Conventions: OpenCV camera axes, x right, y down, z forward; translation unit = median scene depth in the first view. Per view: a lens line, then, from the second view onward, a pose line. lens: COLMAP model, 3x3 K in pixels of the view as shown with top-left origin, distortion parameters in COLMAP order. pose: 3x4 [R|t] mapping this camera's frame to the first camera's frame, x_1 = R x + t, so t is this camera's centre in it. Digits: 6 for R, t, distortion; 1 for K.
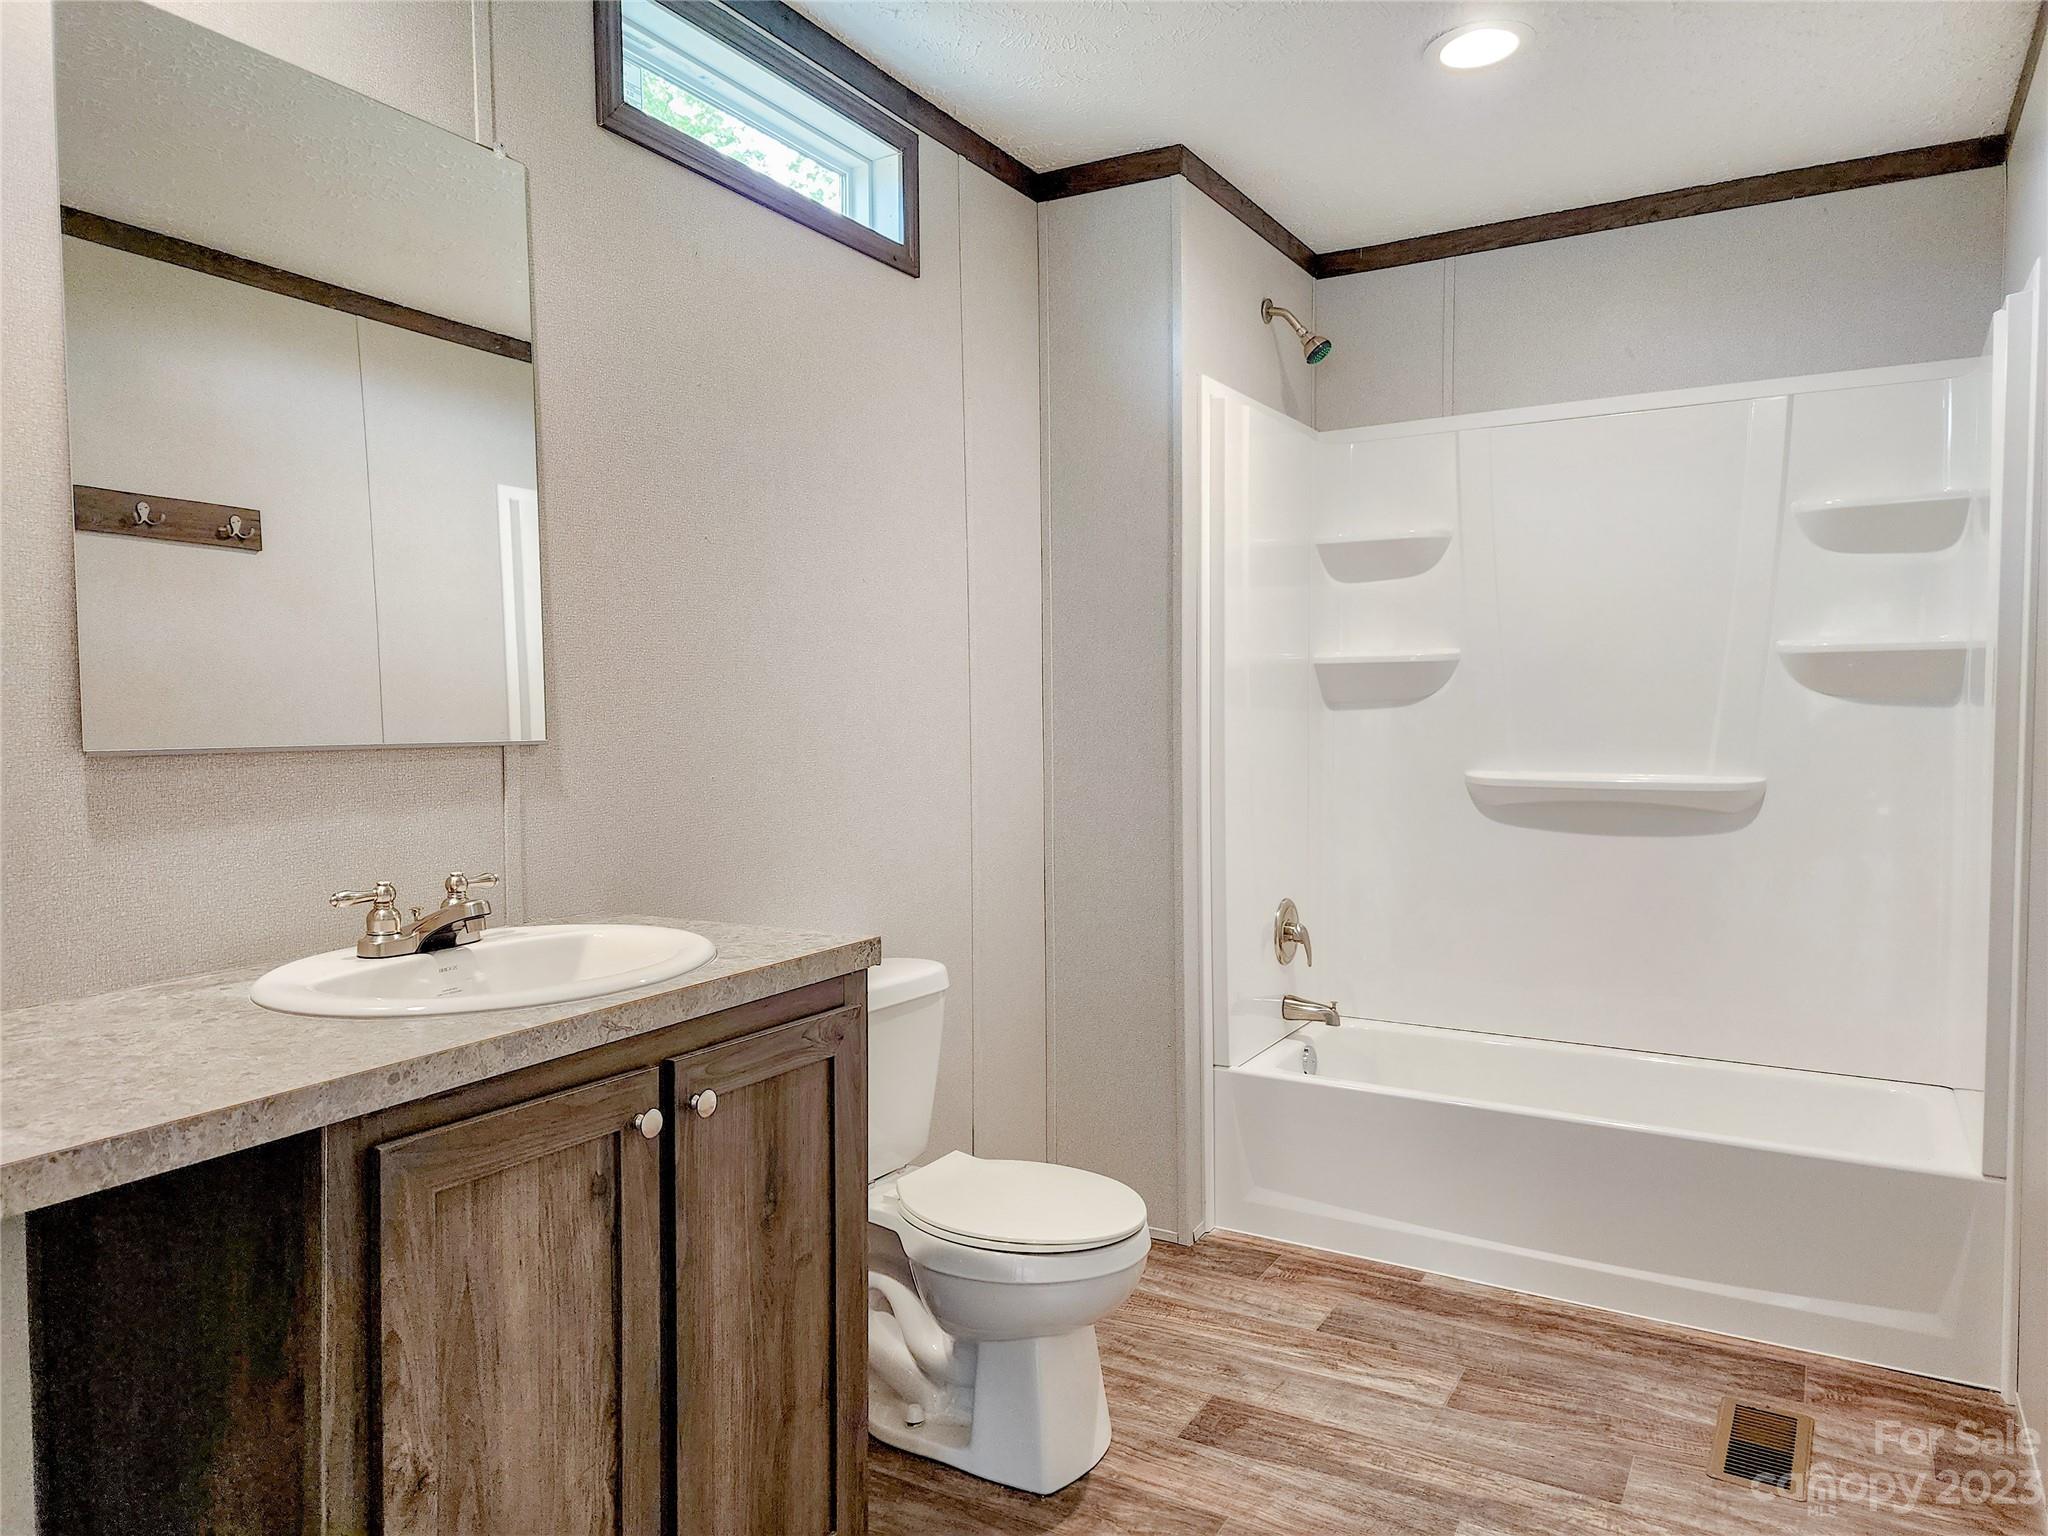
lens RADIAL K [[1367.7, 0, 1024.0], [0, 1367.7, 768.0], [0, 0, 1]] dist [0.067829, -0.060177]
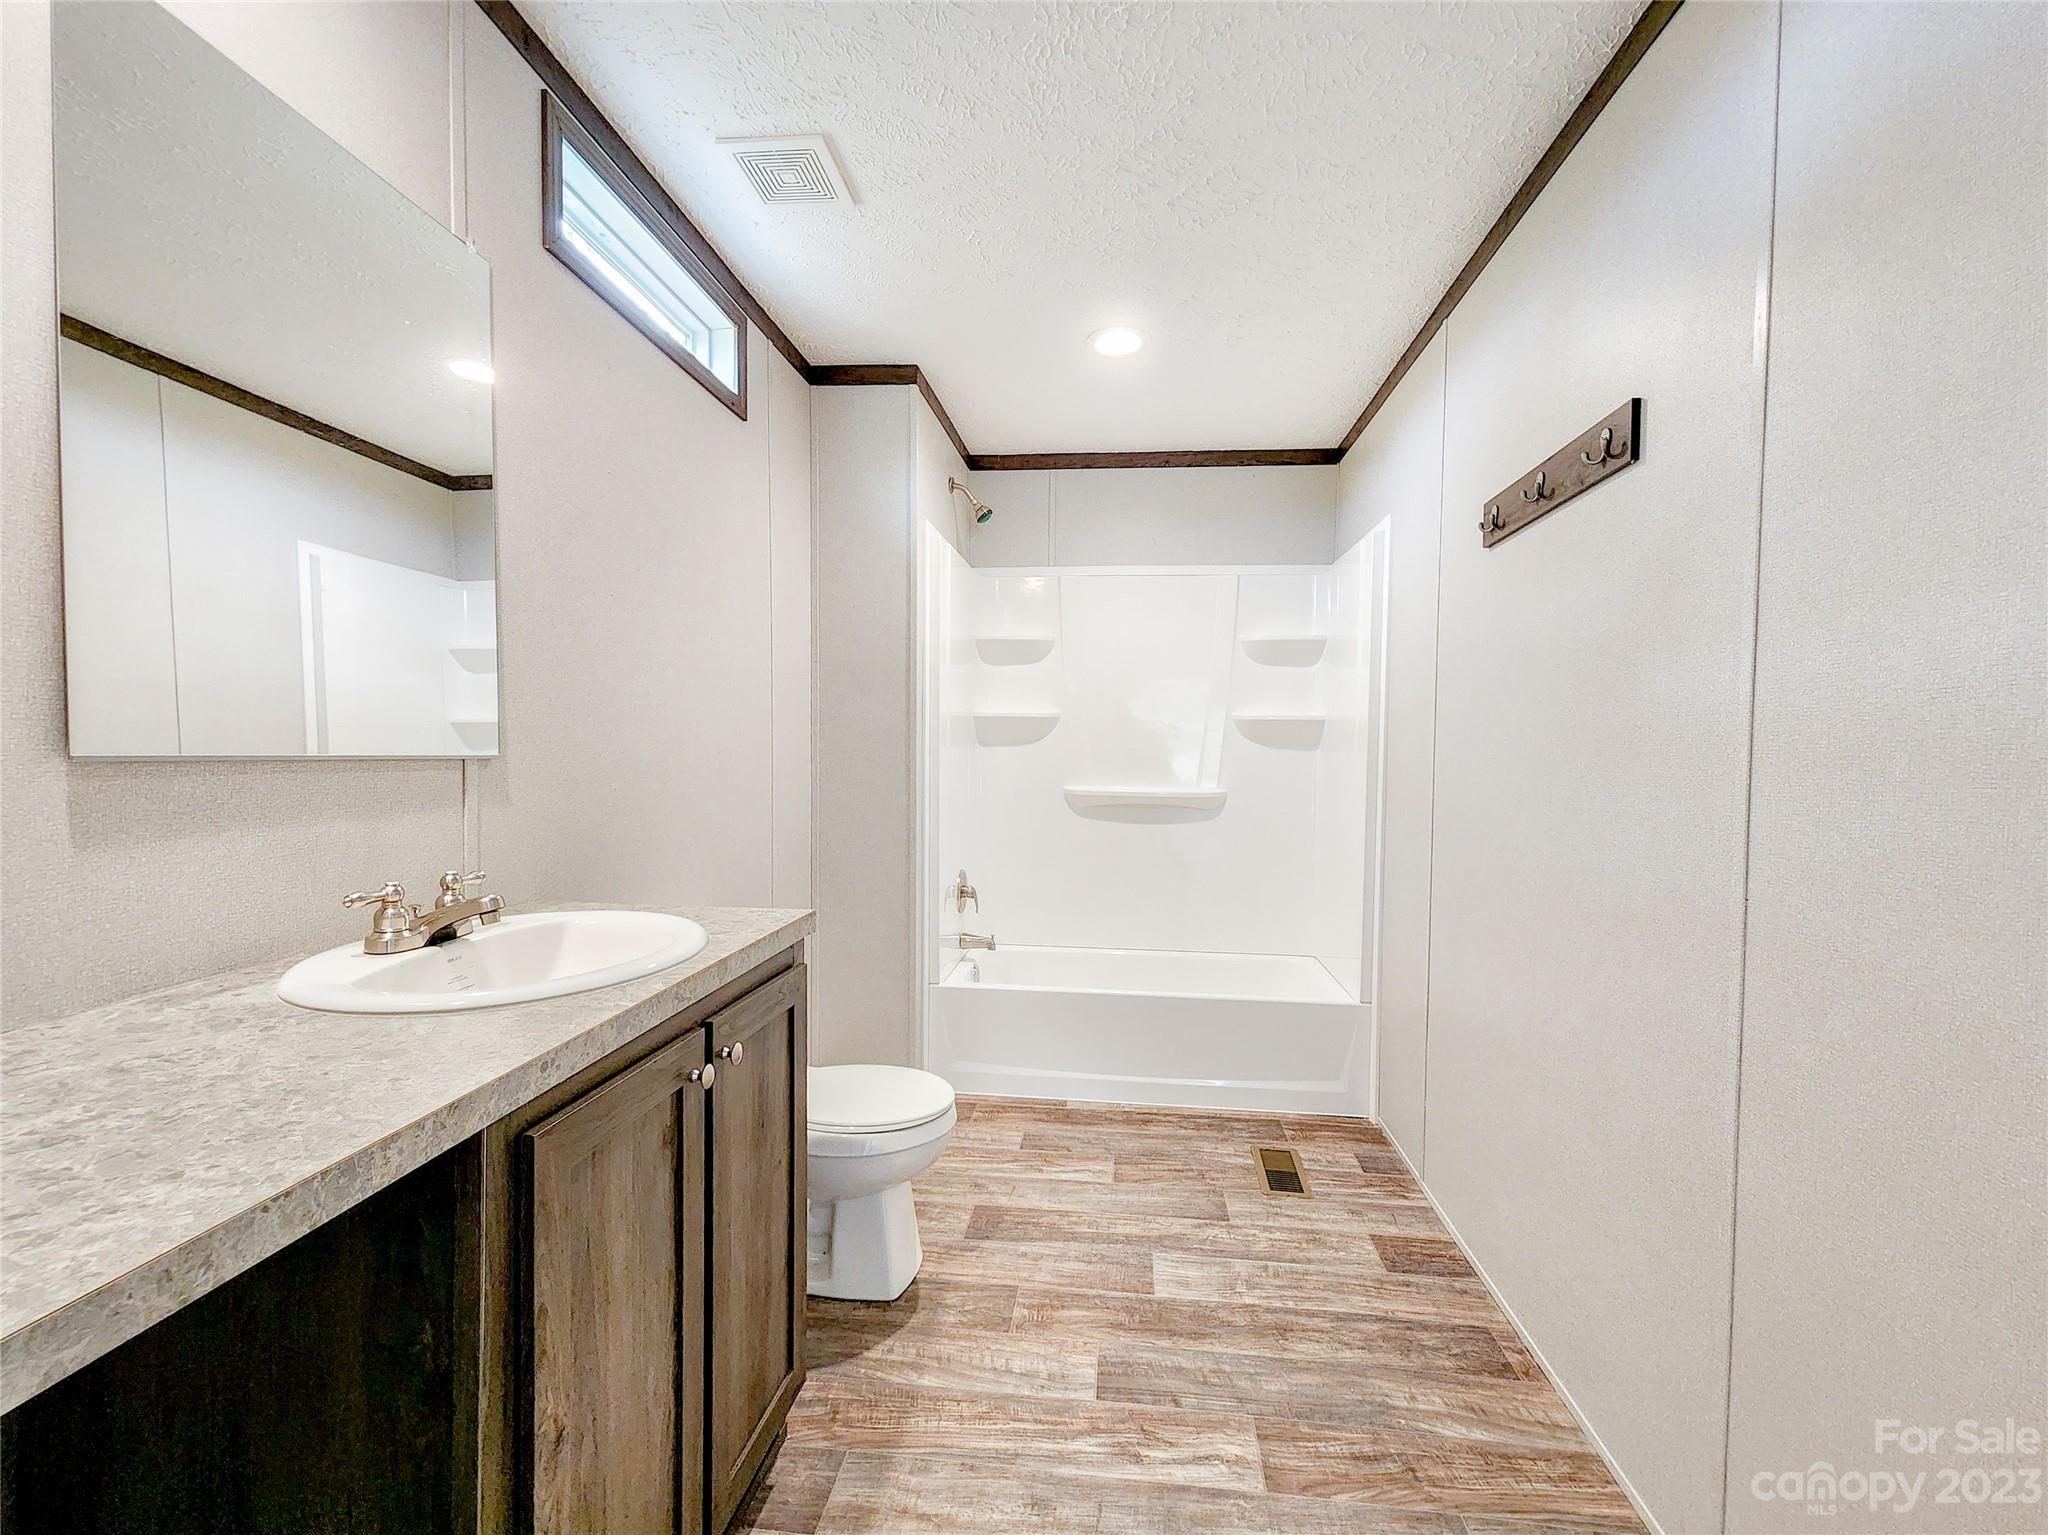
lens RADIAL K [[872.9, 0, 1036.1], [0, 872.9, 776.4], [0, 0, 1]] dist [-0.001736, -0.001219]
pose [[0.910806, 0.005836, 0.412792, -0.206105], [-0.000992, 0.999928, -0.011948, 0.005289], [-0.412833, 0.010473, 0.910747, 0.124970]]
